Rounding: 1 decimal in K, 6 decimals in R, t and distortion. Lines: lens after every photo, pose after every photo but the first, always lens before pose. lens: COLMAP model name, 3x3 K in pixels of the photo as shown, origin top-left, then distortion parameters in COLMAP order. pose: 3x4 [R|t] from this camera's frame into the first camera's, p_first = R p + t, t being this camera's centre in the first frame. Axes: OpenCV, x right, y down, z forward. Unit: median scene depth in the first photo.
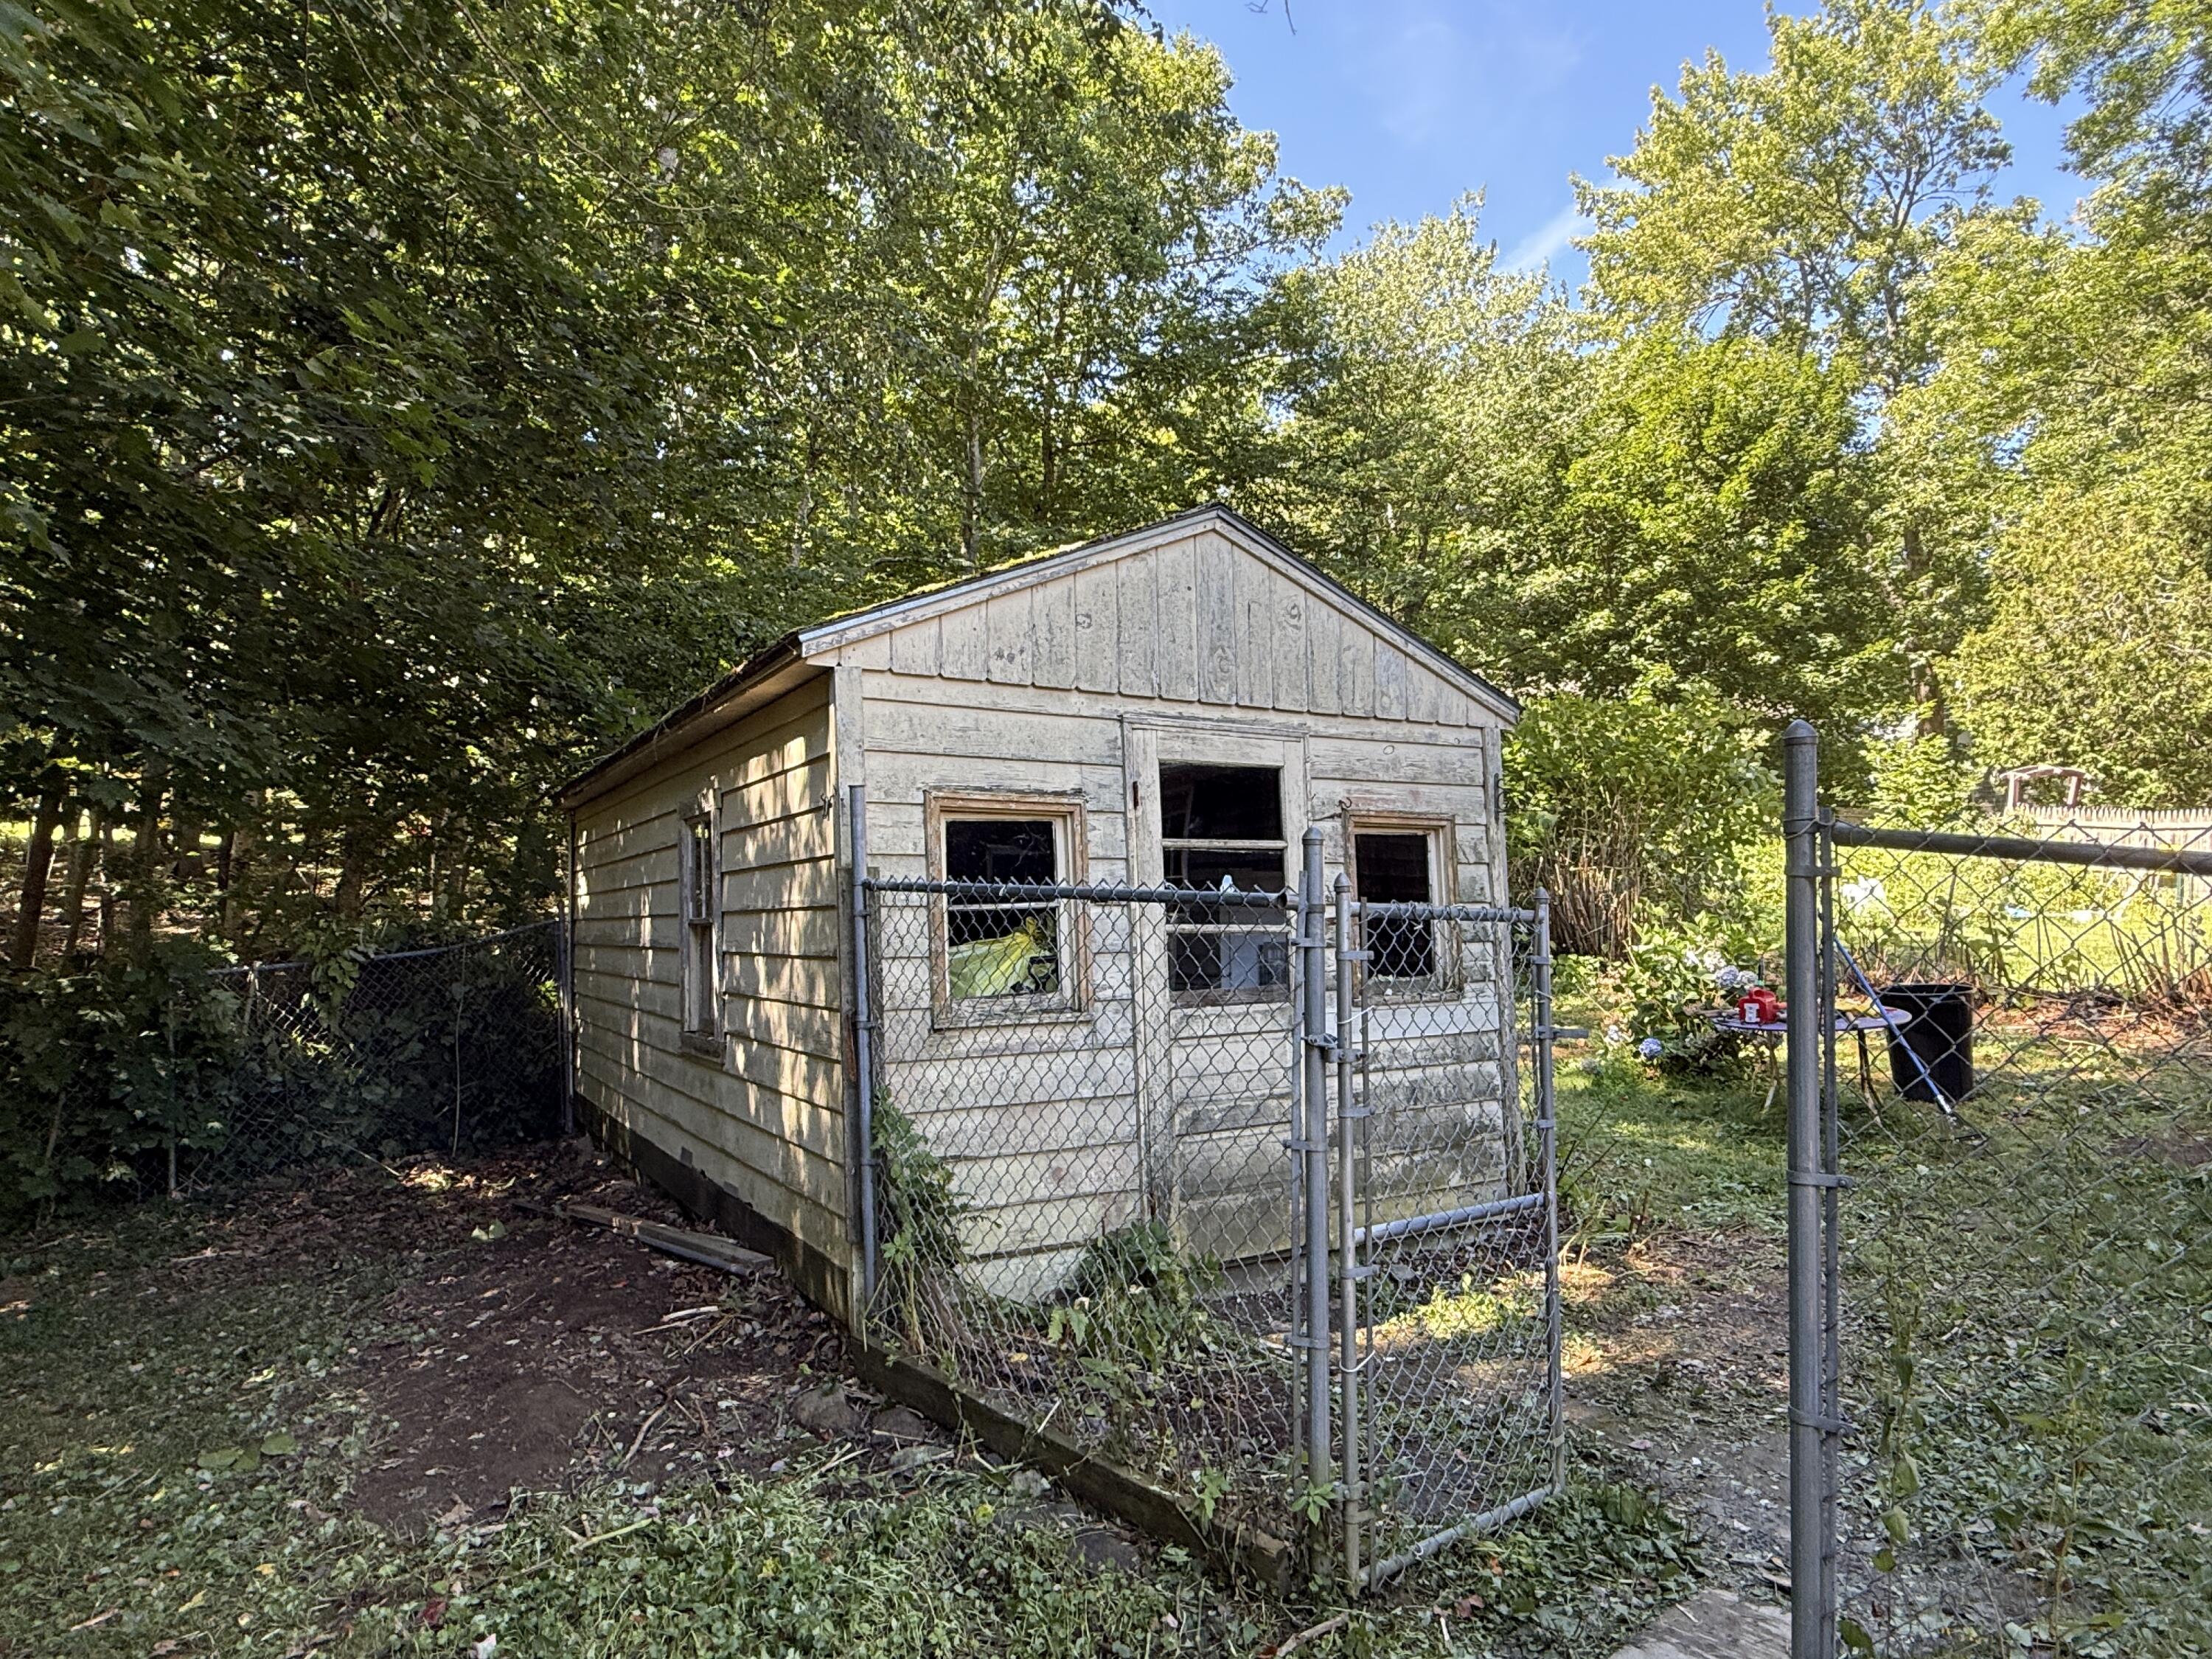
lens RADIAL K [[1309.8, 0, 1104.3], [0, 1309.8, 826.2], [0, 0, 1]] dist [-0.002846, 0.005555]
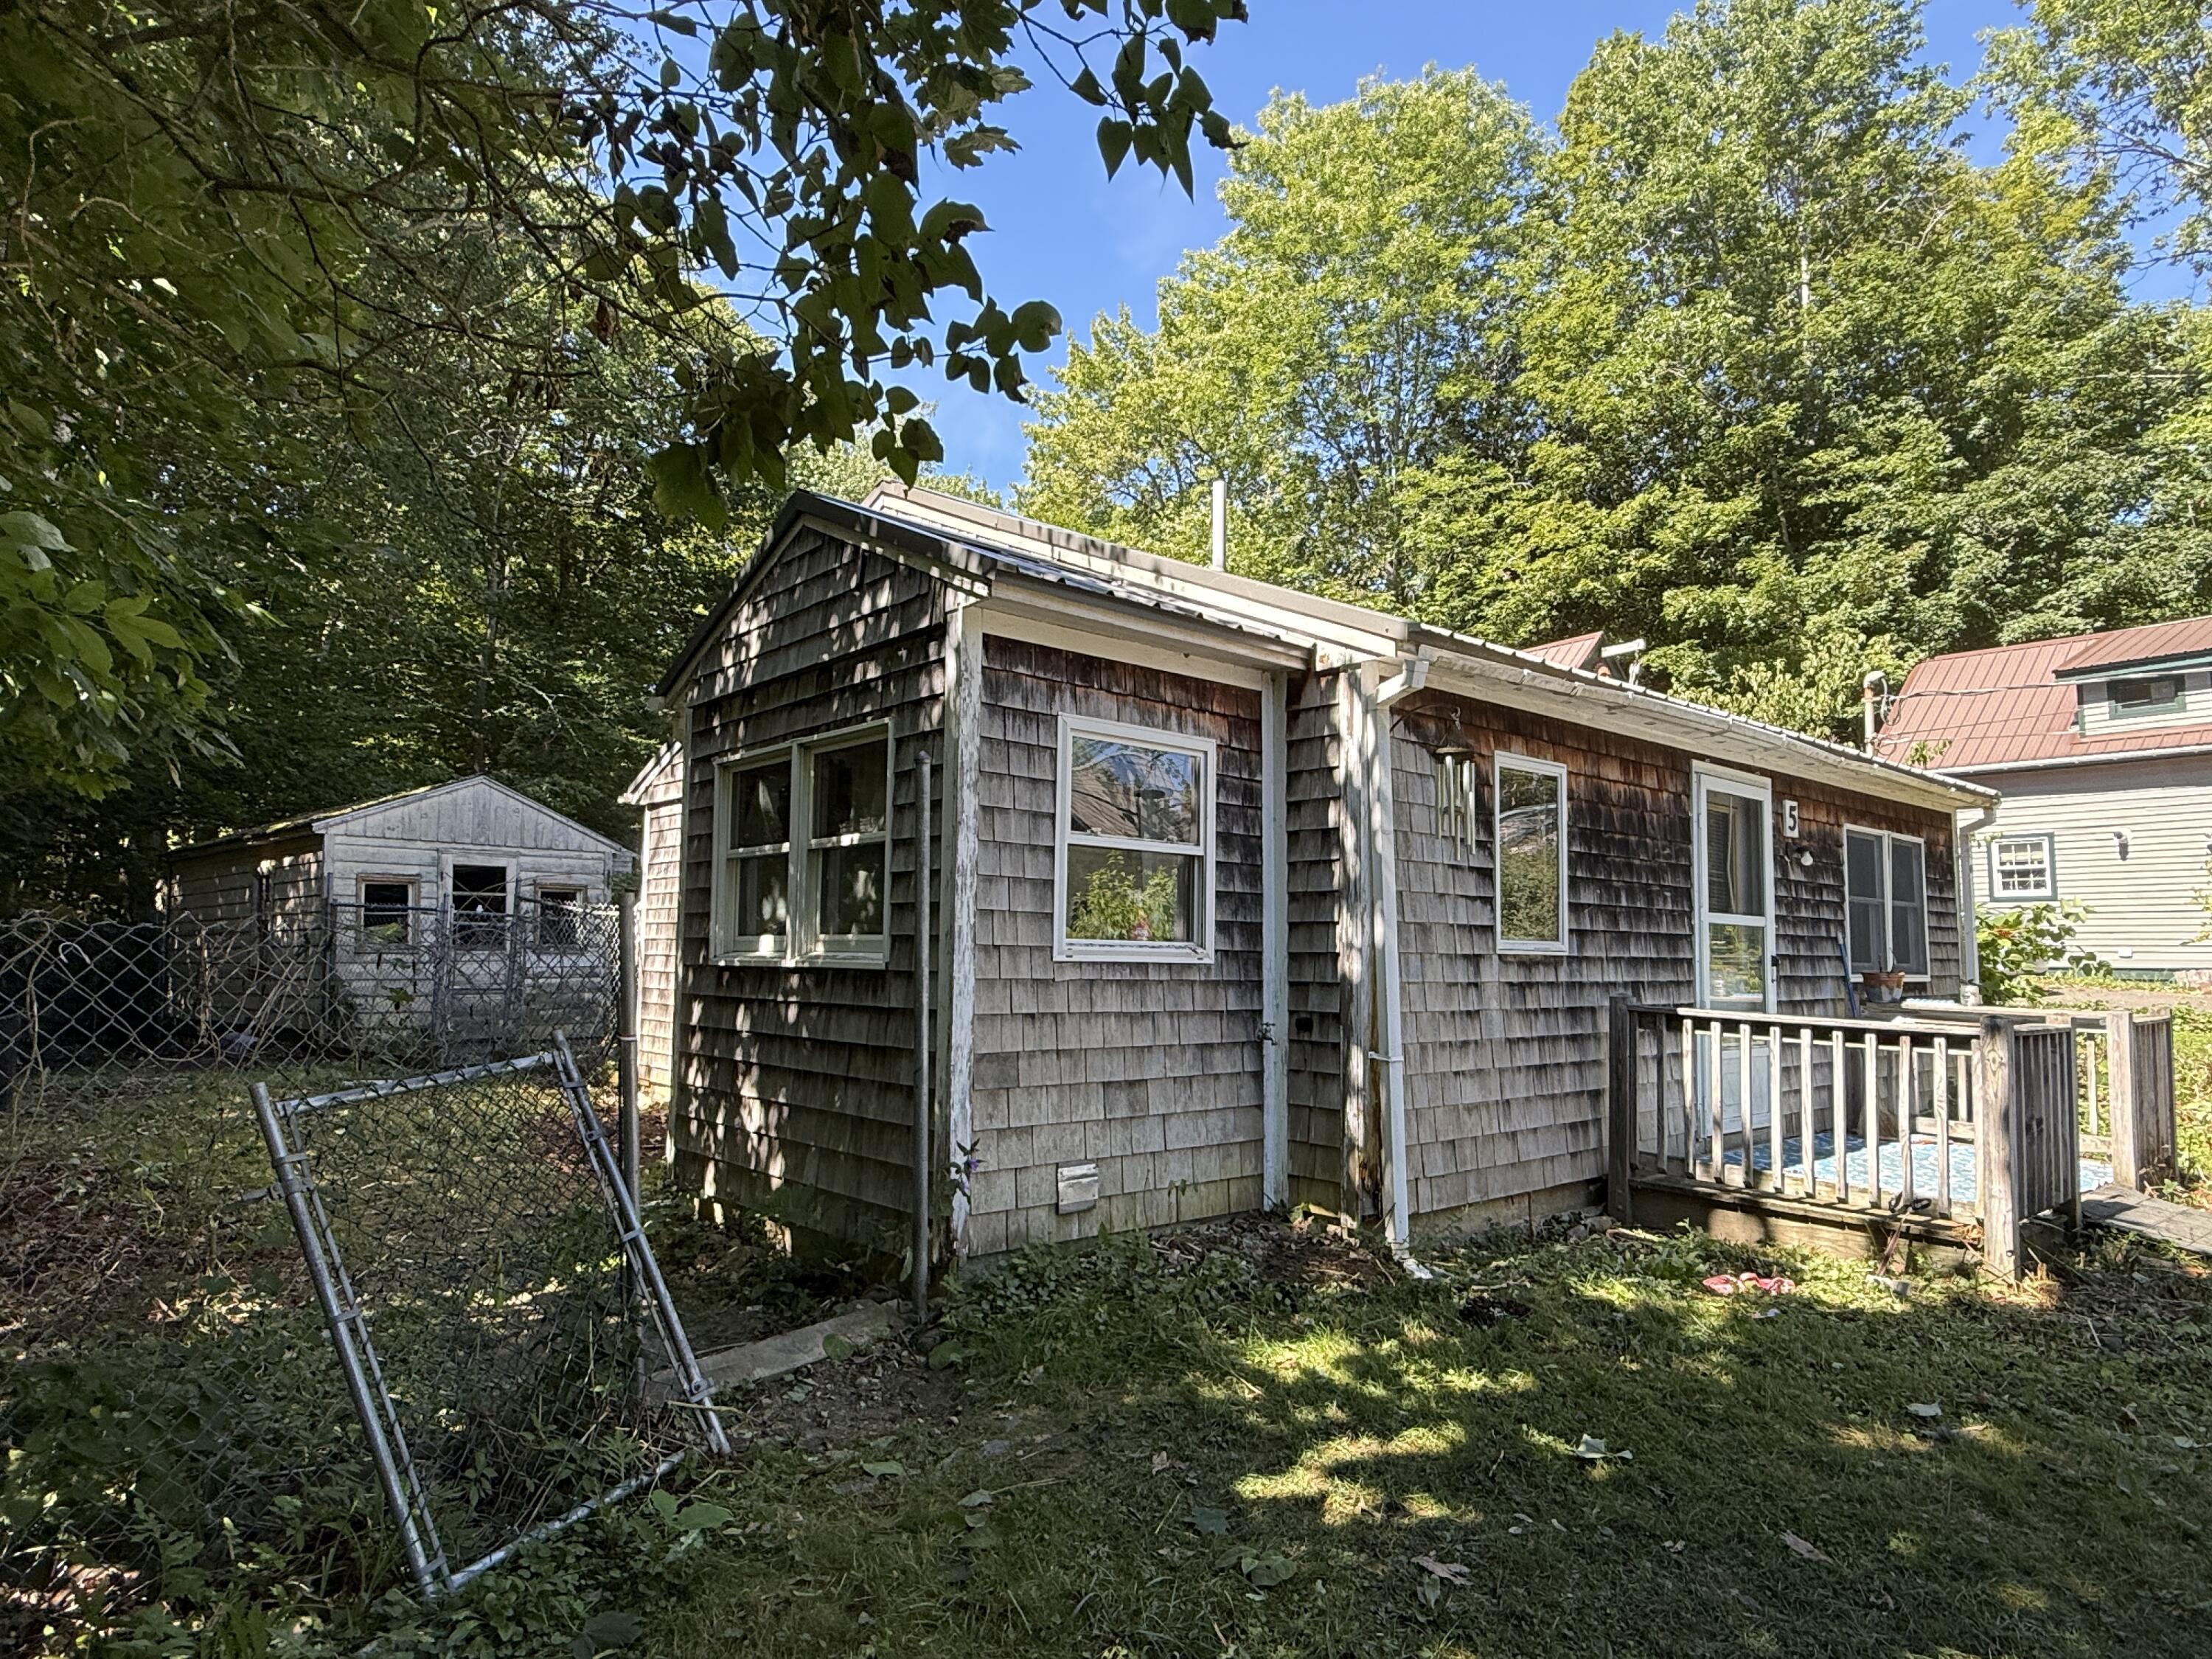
lens RADIAL K [[1309.8, 0, 1090.2], [0, 1309.8, 827.5], [0, 0, 1]] dist [-0.002846, 0.005555]
pose [[0.953456, 0.045300, 0.298110, 0.474937], [-0.036083, 0.998687, -0.036351, -0.070439], [-0.299365, 0.023902, 0.953839, -1.989405]]
